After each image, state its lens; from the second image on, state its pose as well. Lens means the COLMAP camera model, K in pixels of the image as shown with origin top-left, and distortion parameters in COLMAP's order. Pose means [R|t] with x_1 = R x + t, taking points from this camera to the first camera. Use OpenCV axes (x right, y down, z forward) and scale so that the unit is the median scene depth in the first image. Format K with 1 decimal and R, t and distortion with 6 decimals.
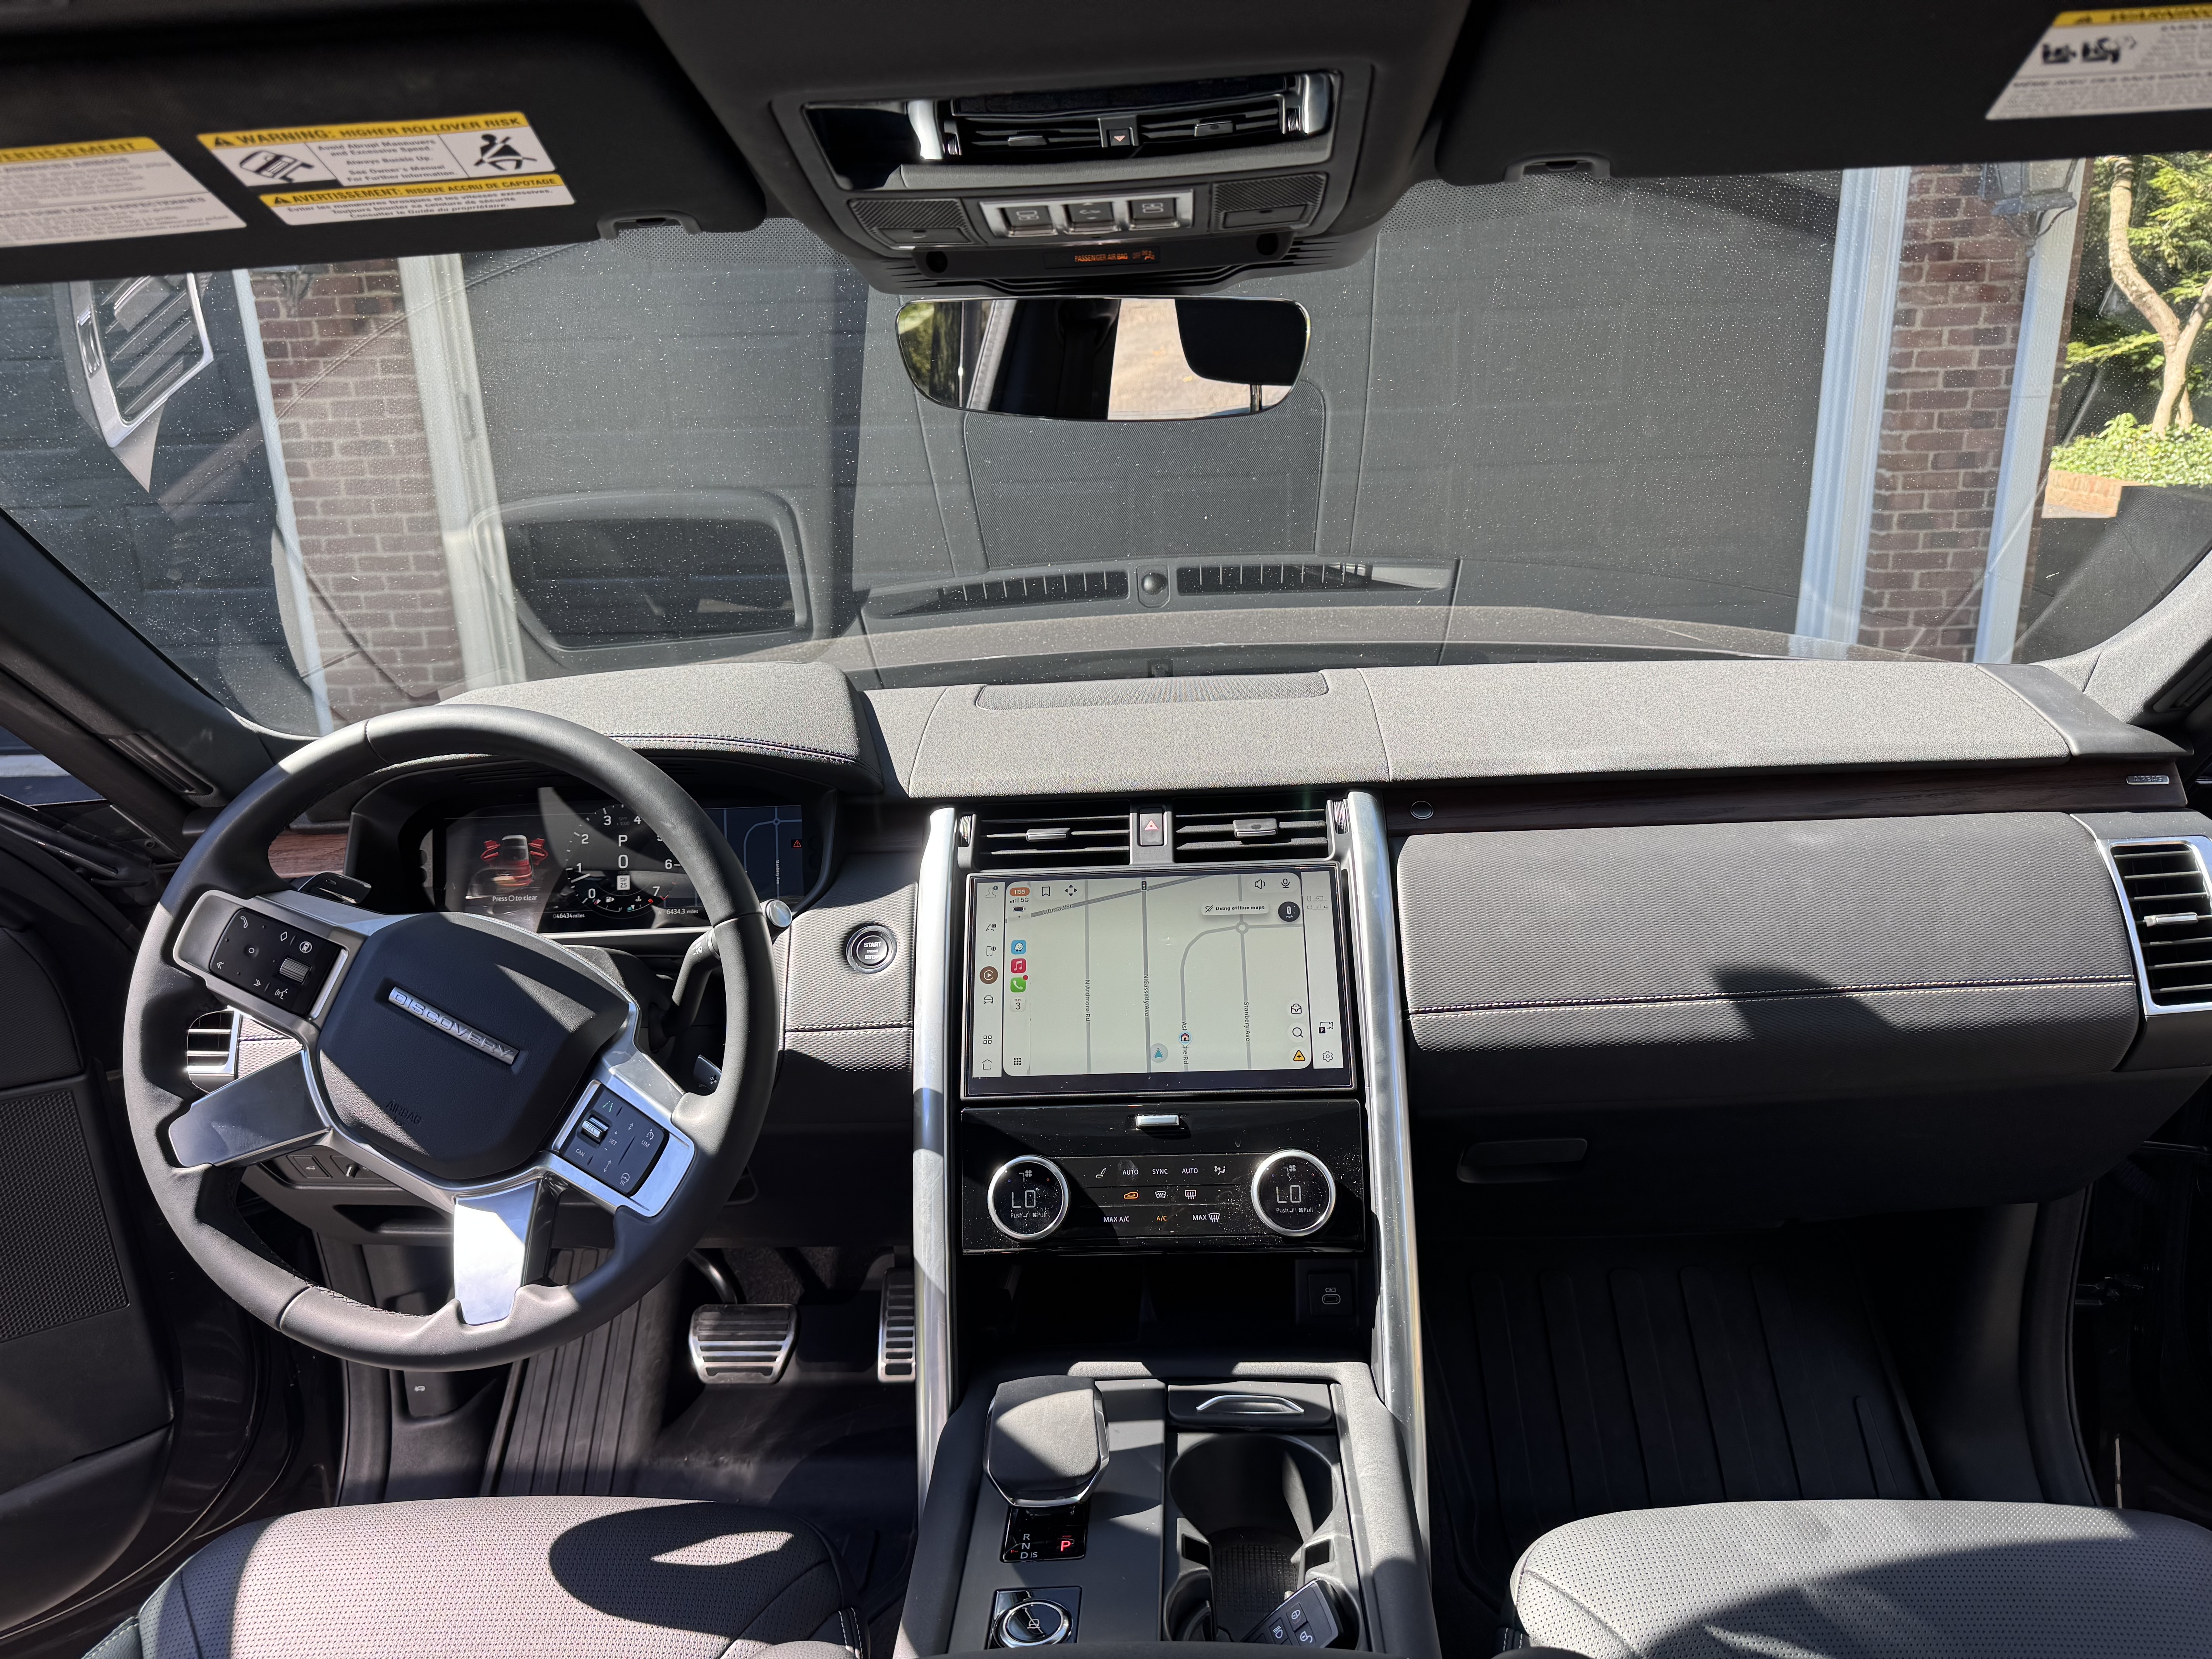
lens RADIAL K [[1498.7, 0, 1106.0], [0, 1498.7, 829.5], [0, 0, 1]] dist [-0.004890, -0.006312]
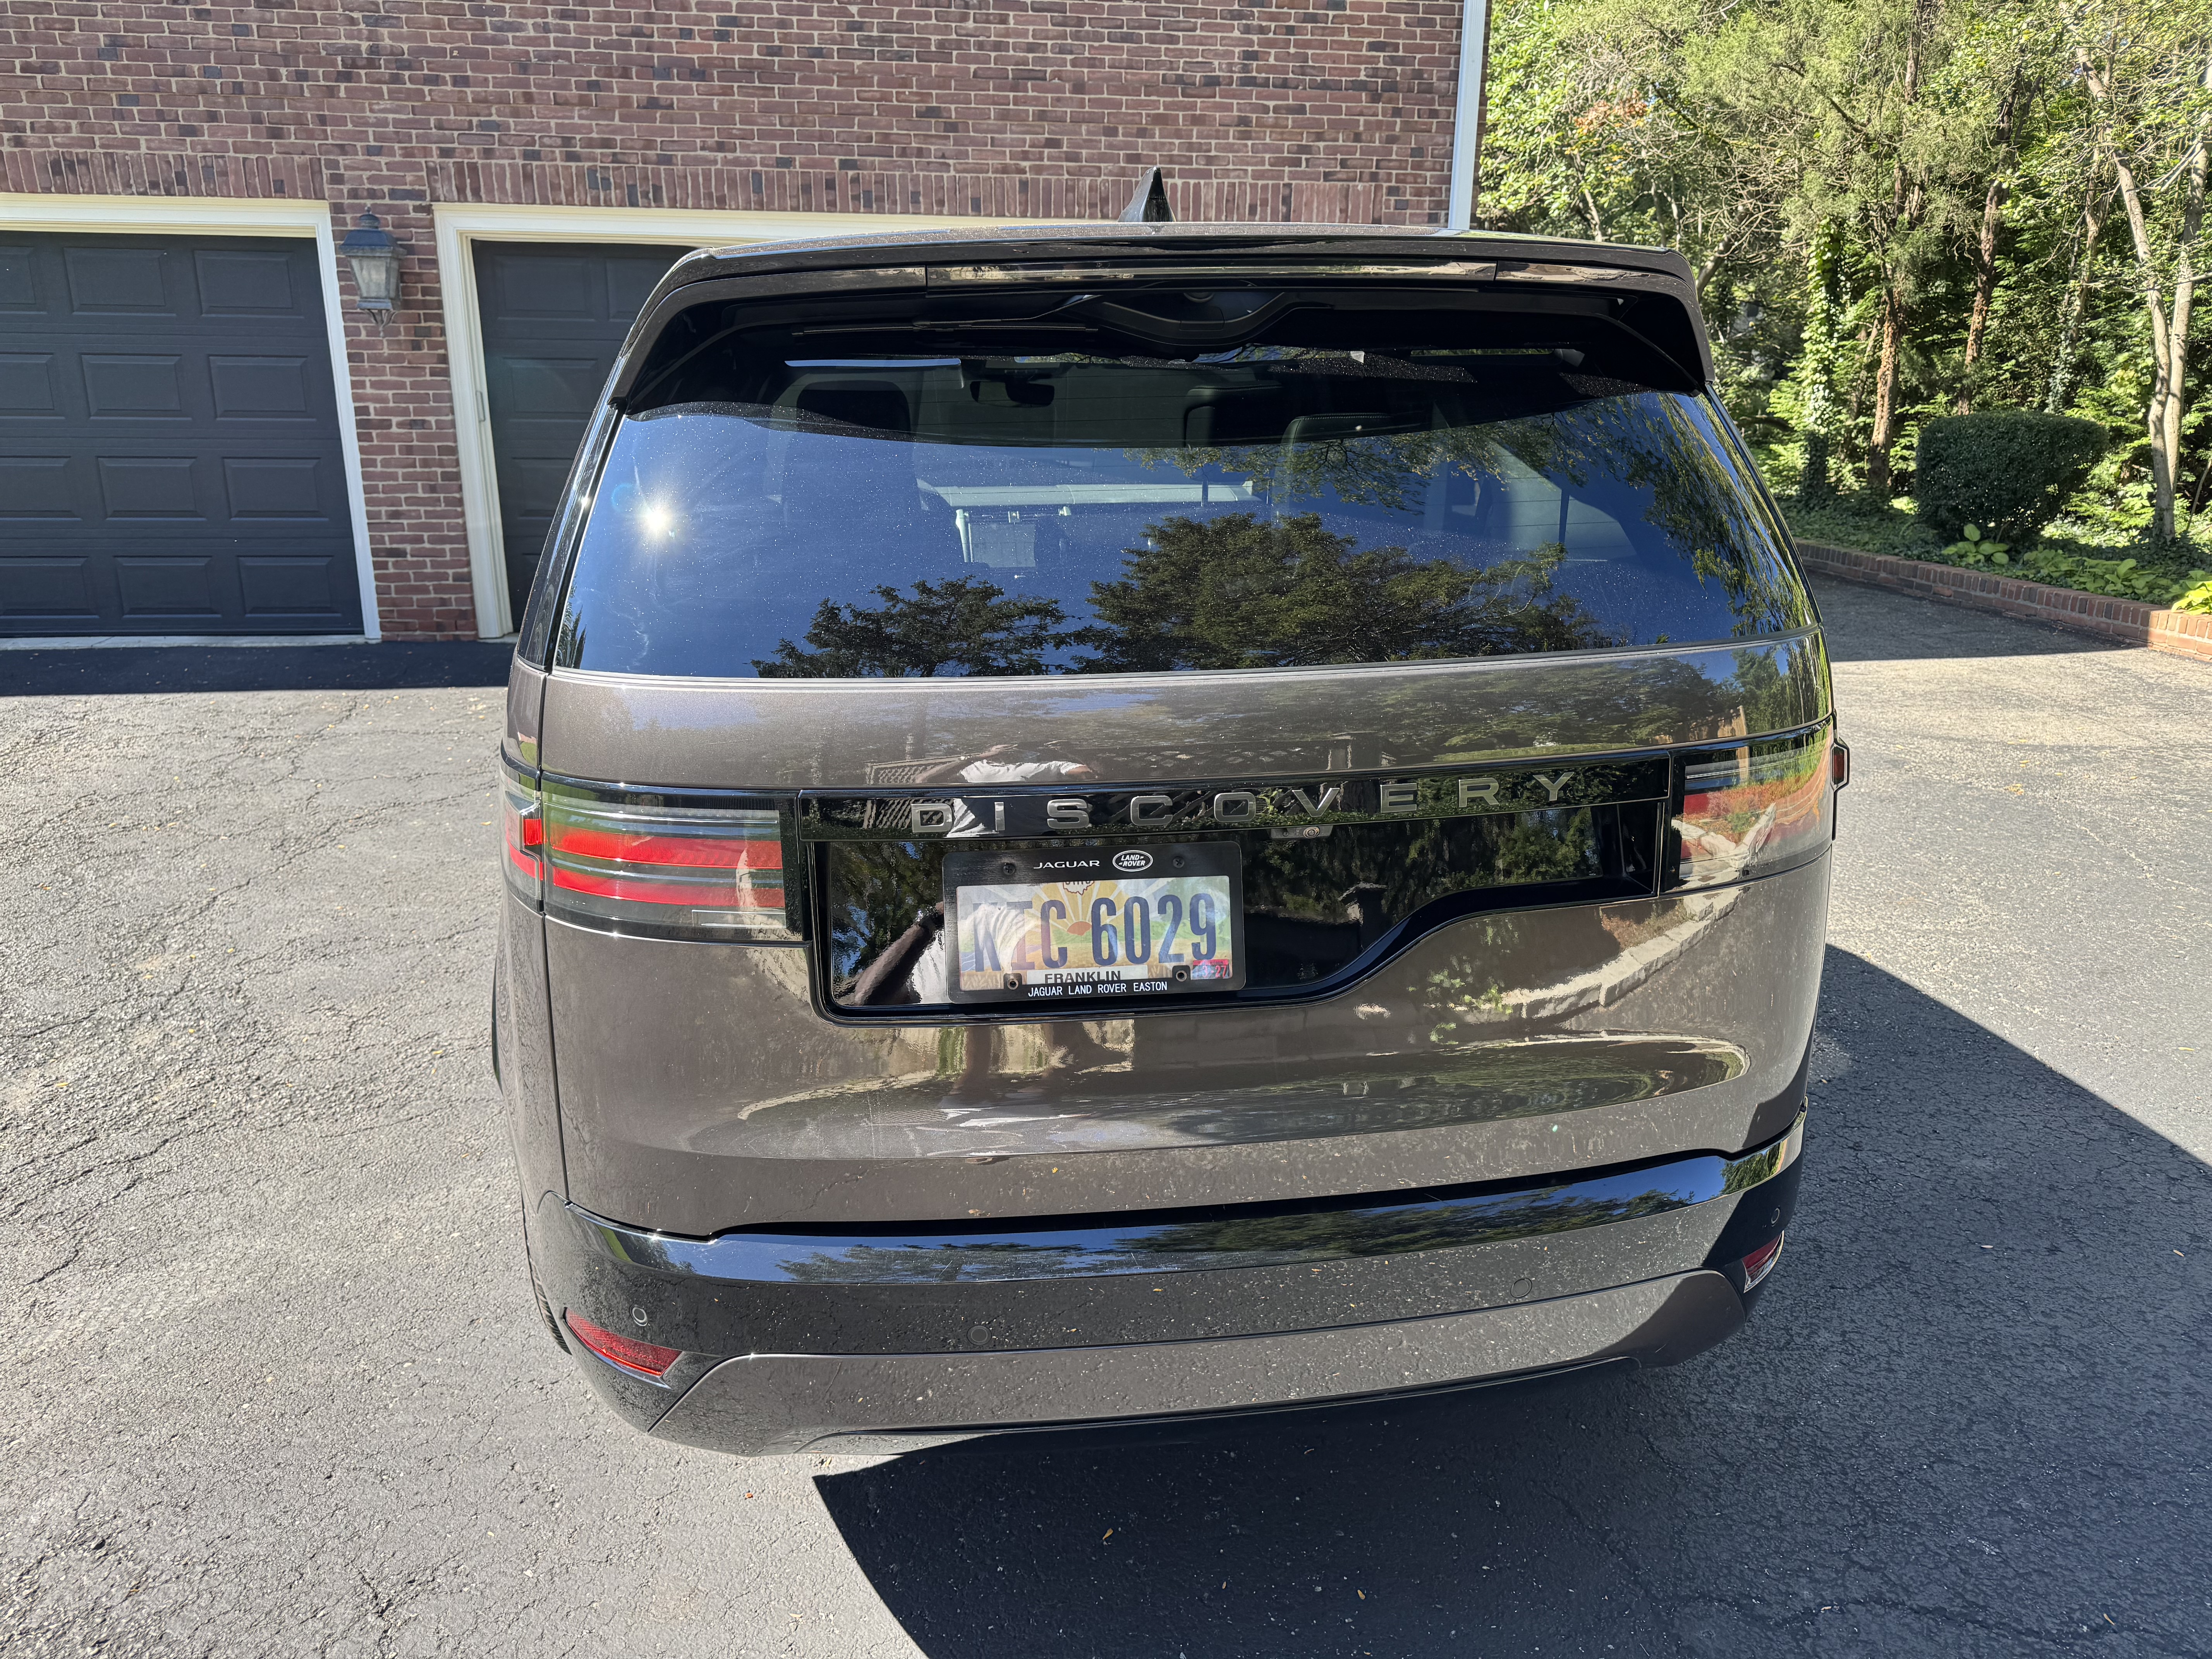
lens RADIAL K [[1498.7, 0, 1106.0], [0, 1498.7, 829.5], [0, 0, 1]] dist [-0.004890, -0.006312]
pose [[0.980186, -0.015311, 0.197485, -0.112723], [0.018396, 0.999736, -0.013797, 0.190609], [-0.197221, 0.017156, 0.980209, -0.622326]]
